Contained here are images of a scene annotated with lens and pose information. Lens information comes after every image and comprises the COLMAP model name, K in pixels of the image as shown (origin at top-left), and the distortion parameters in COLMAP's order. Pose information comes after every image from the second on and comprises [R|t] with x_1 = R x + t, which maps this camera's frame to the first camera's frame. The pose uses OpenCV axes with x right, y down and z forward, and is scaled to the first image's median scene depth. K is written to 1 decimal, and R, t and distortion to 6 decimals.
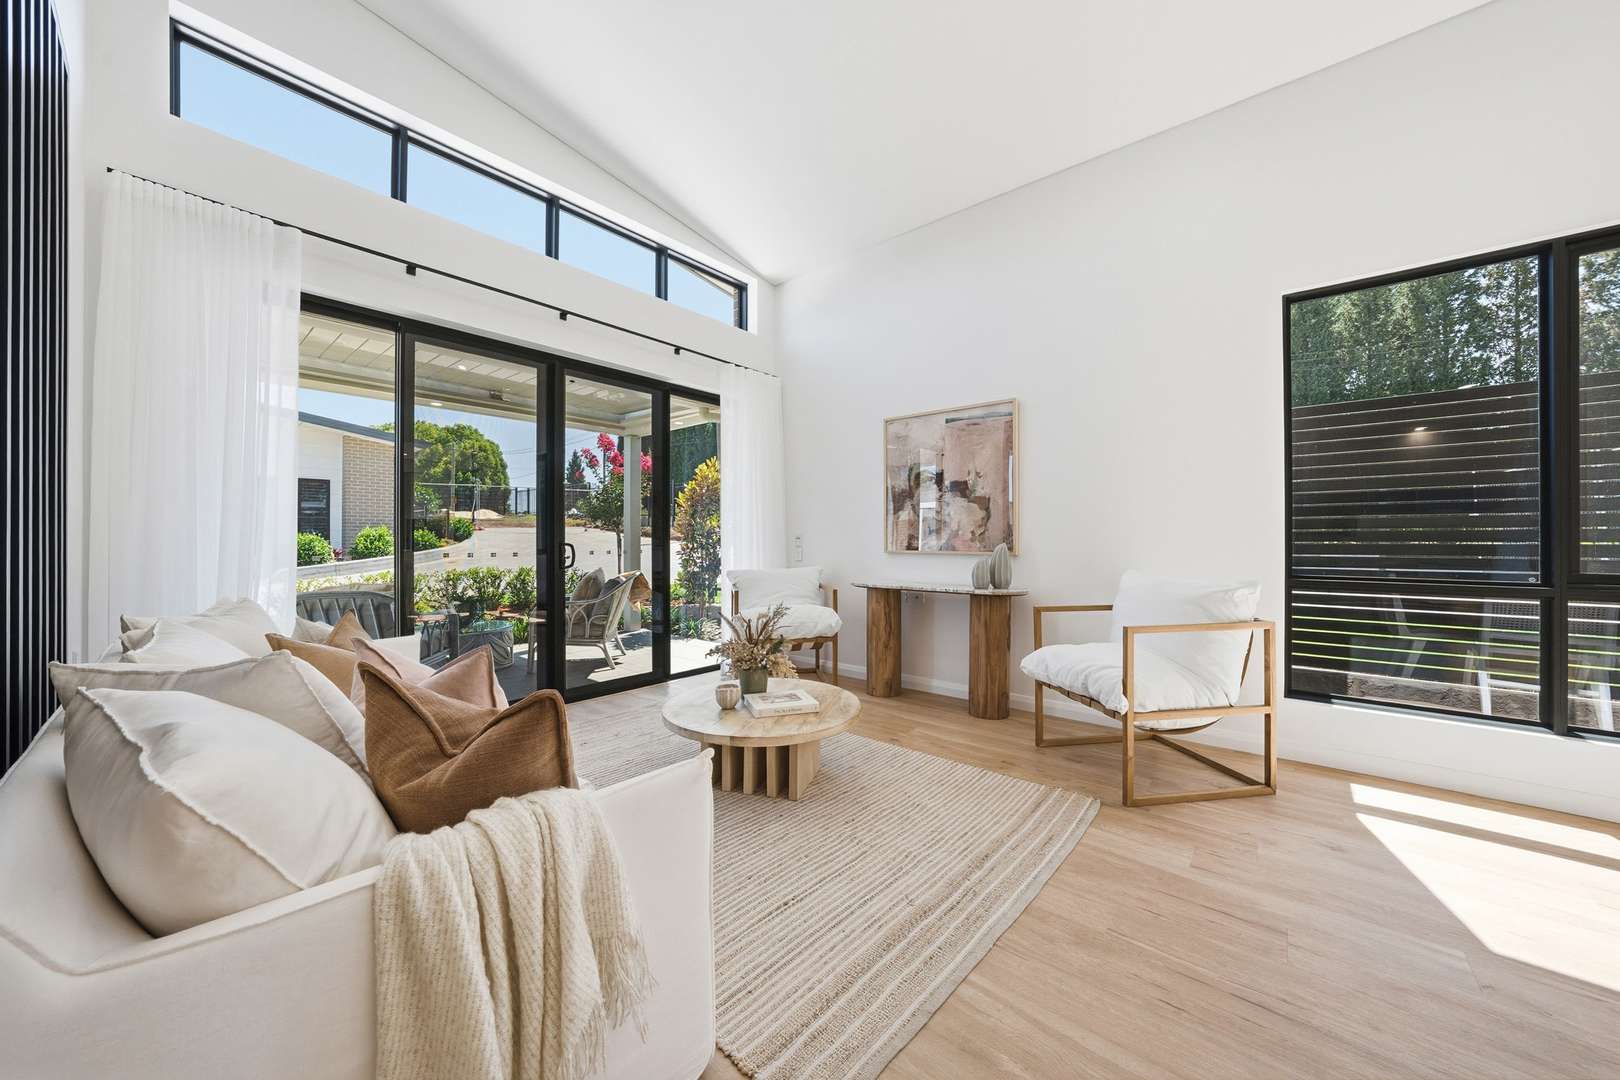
lens RADIAL K [[566.2, 0, 812.6], [0, 566.2, 541.9], [0, 0, 1]] dist [-0.018000, 0.002600]
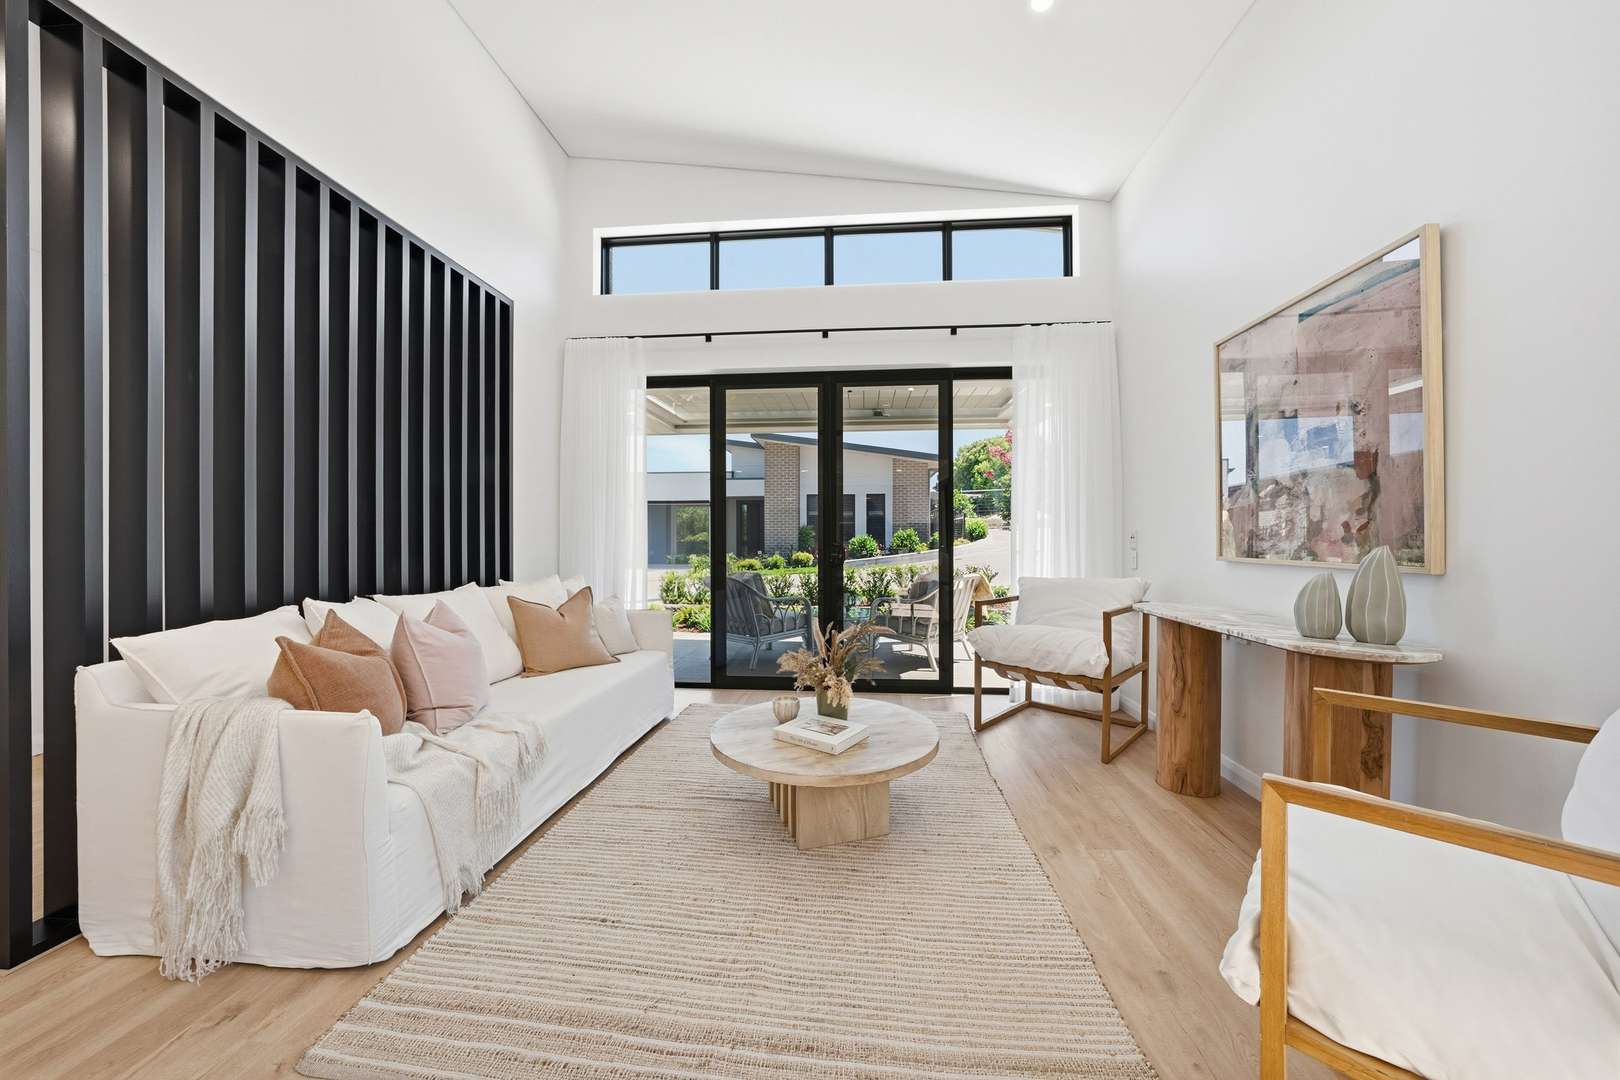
lens RADIAL K [[566.2, 0, 807.2], [0, 566.2, 541.5], [0, 0, 1]] dist [-0.018000, 0.002600]
pose [[0.575976, 0.002370, -0.817463, 0.412381], [-0.002312, 0.999997, 0.001270, -0.001790], [0.817463, 0.001159, 0.575980, 0.324635]]
